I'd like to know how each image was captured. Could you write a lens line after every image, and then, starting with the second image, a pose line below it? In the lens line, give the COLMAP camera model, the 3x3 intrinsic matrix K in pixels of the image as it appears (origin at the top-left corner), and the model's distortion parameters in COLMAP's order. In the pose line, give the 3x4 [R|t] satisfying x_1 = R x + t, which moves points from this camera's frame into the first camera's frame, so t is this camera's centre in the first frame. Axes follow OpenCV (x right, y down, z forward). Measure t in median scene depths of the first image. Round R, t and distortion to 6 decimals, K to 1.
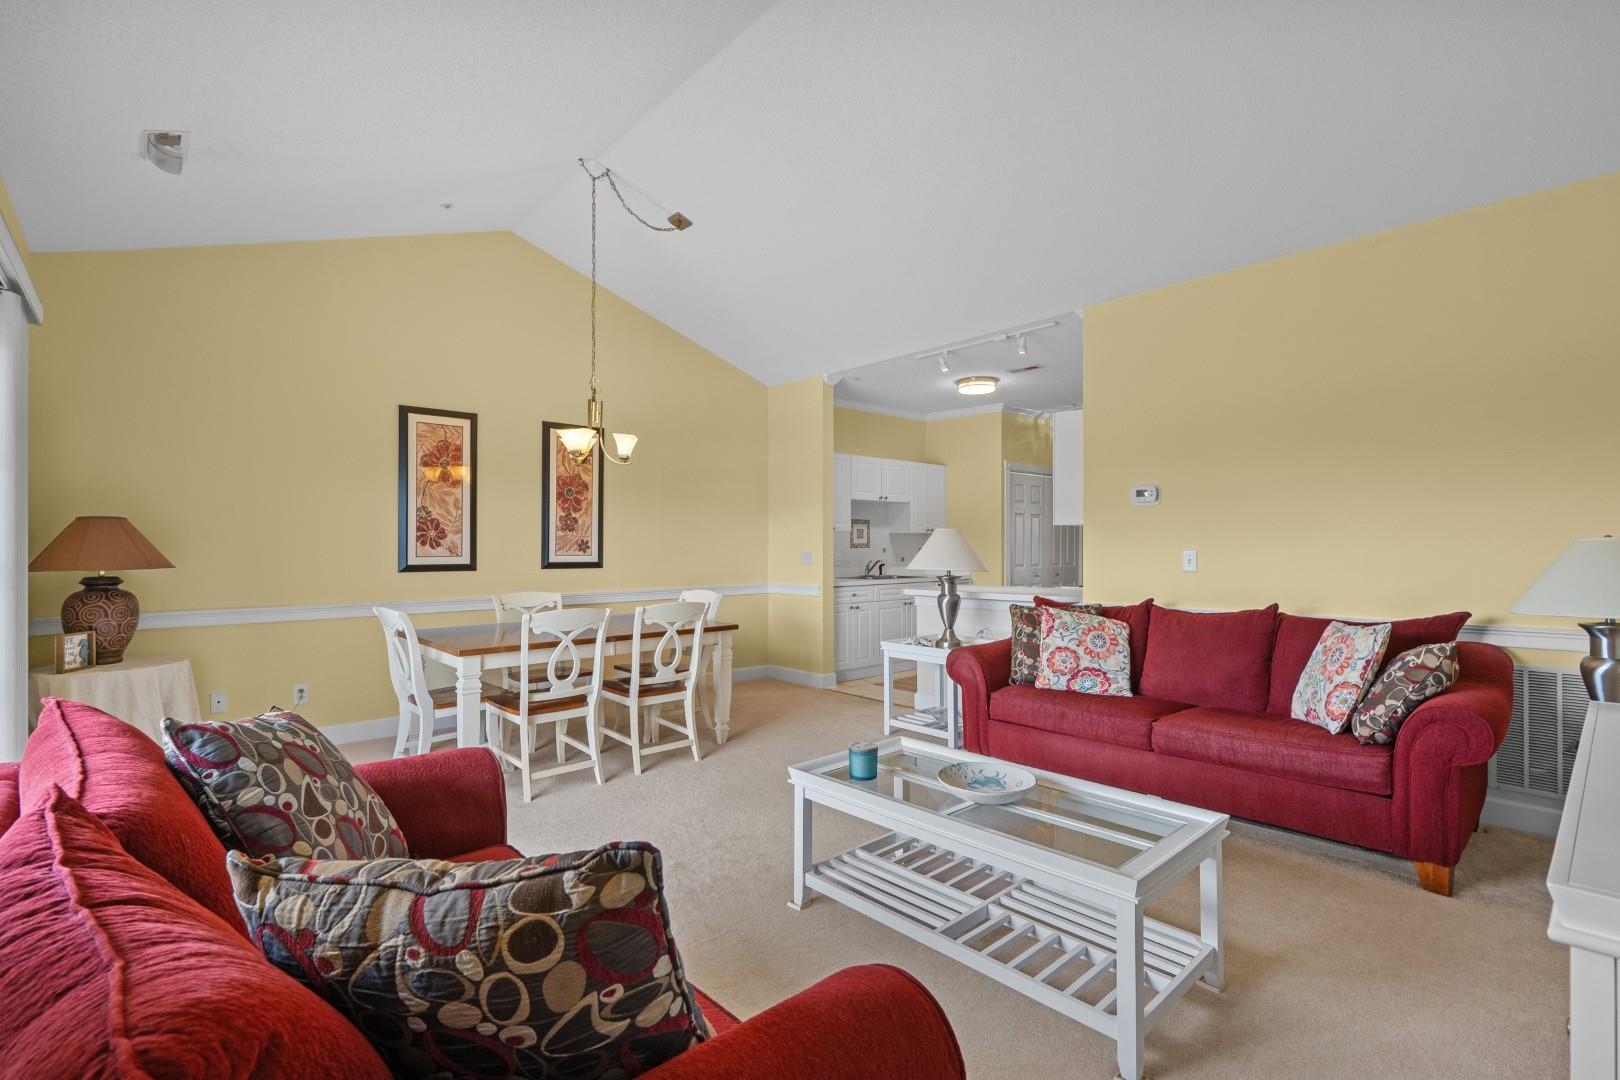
lens RADIAL K [[751.4, 0, 828.7], [0, 751.4, 488.5], [0, 0, 1]] dist [0.000641, 0.000913]
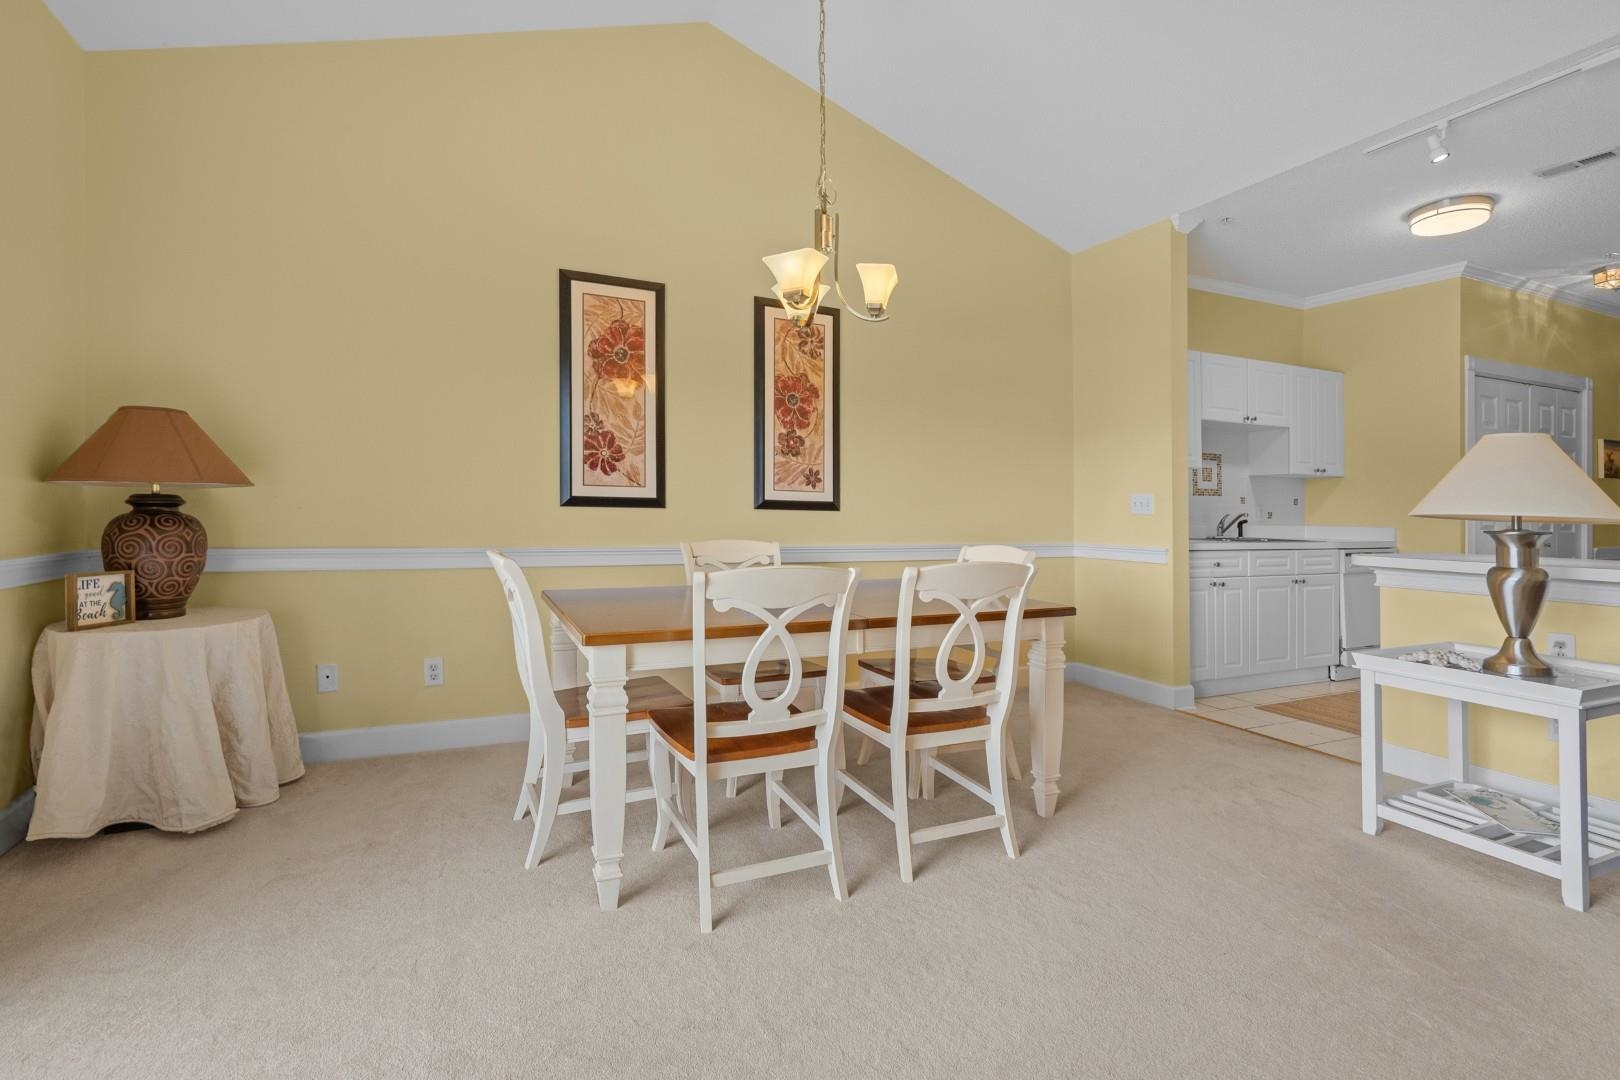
lens RADIAL K [[758.5, 0, 815.8], [0, 758.5, 500.5], [0, 0, 1]] dist [-0.003606, 0.000138]
pose [[0.949566, 0.010484, -0.313391, -0.120813], [0.008008, 0.998304, 0.057662, 0.064955], [0.313464, -0.057263, 0.947872, 0.391478]]
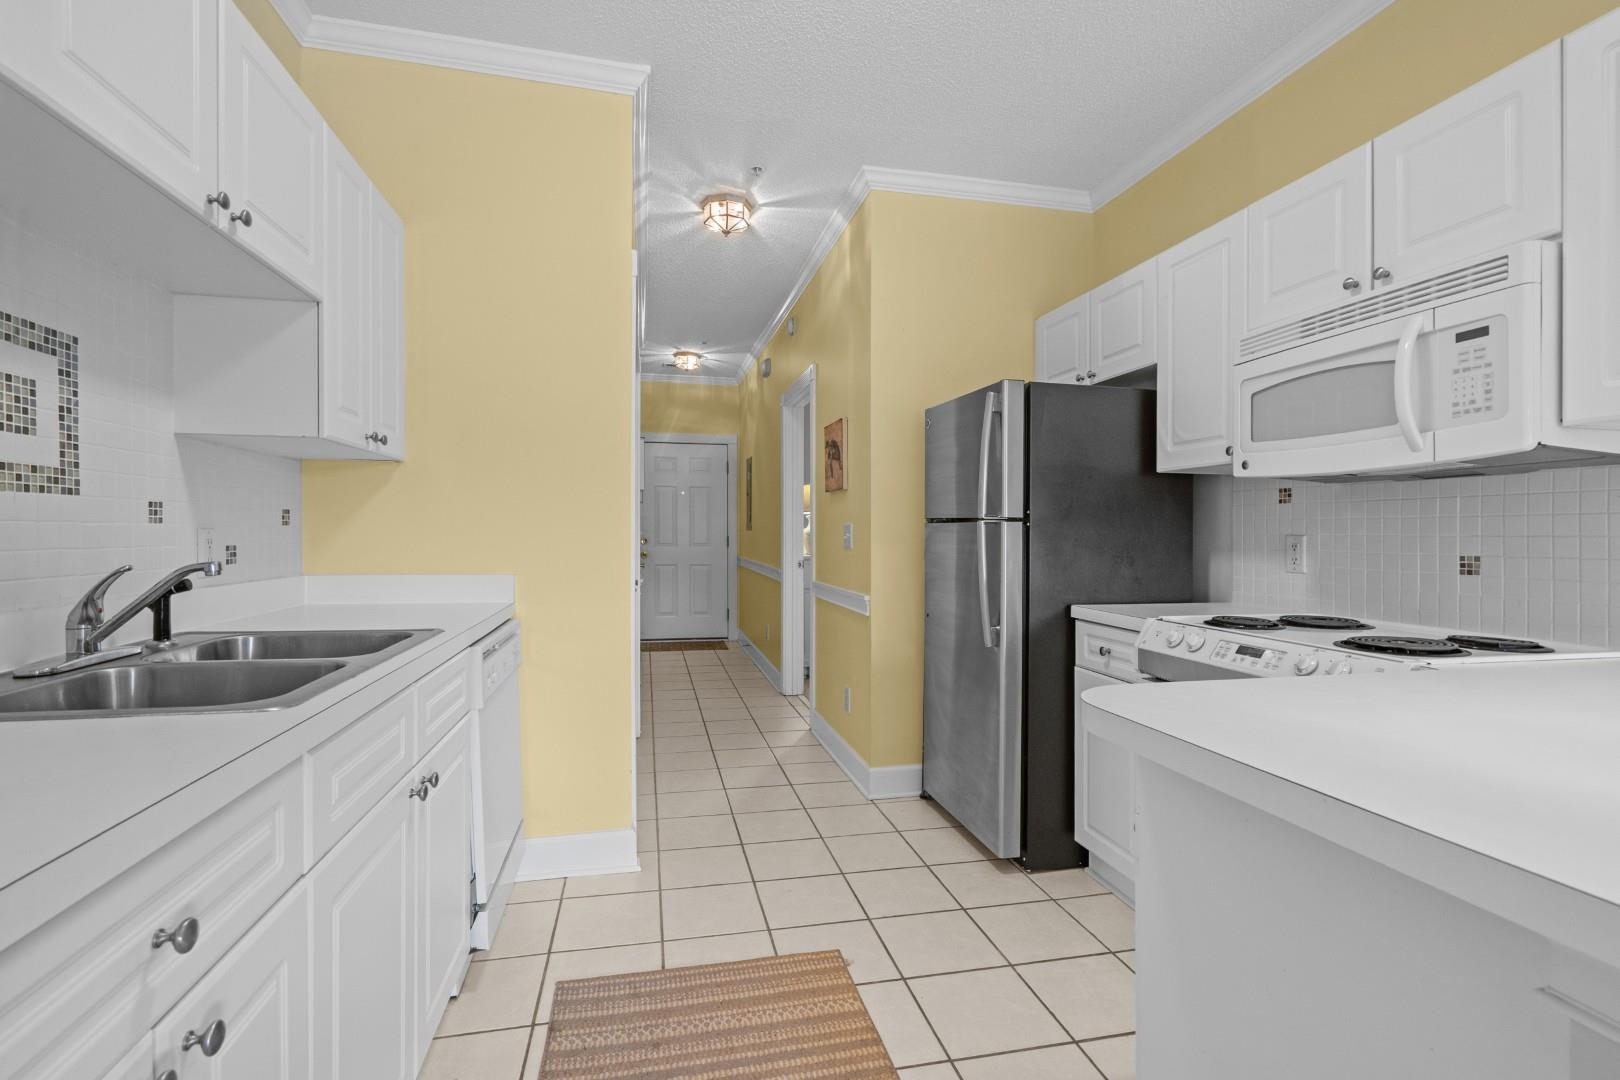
lens RADIAL K [[746.6, 0, 806.9], [0, 746.6, 536.3], [0, 0, 1]] dist [-0.000020, 0.000169]
pose [[0.521856, 0.000120, 0.853034, -0.009288], [-0.072891, 0.996349, 0.044452, 0.107889], [-0.849914, -0.085376, 0.519959, 1.201124]]
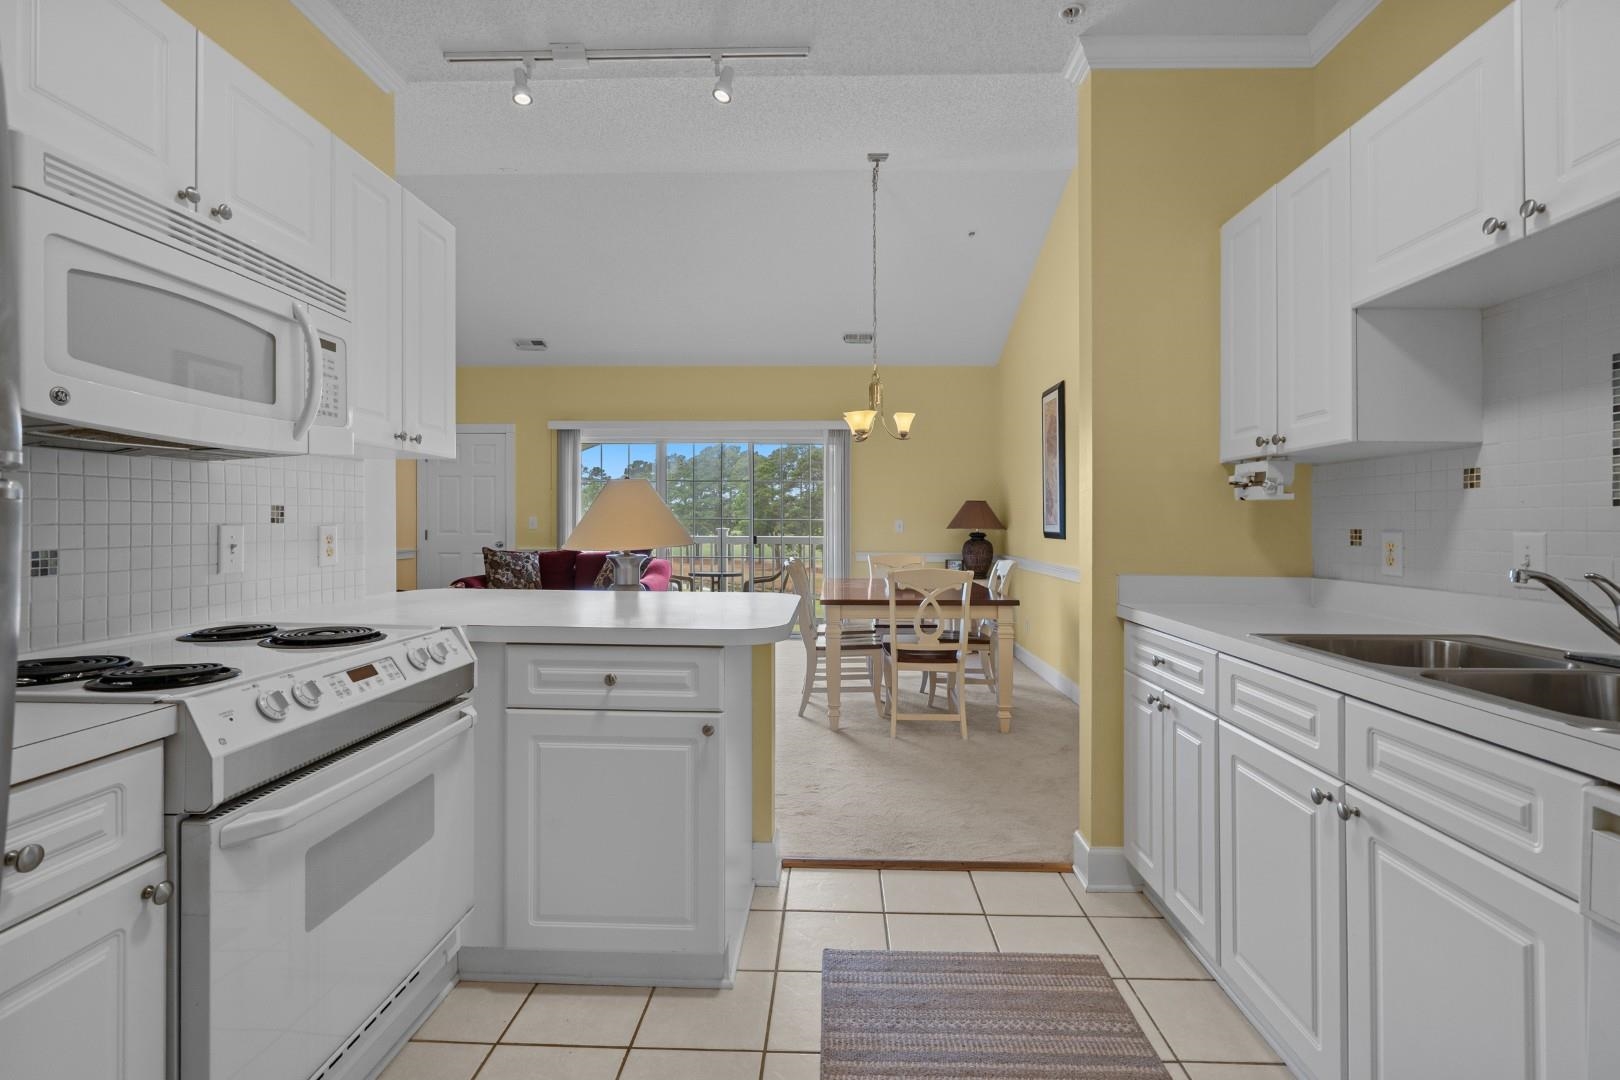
lens RADIAL K [[752.7, 0, 816.1], [0, 752.7, 520.0], [0, 0, 1]] dist [0.002464, 0.000531]
pose [[-0.710564, -0.005794, -0.703609, 0.473555], [0.048107, 0.997226, -0.056795, 0.129116], [0.701987, -0.074205, -0.708314, 1.528234]]
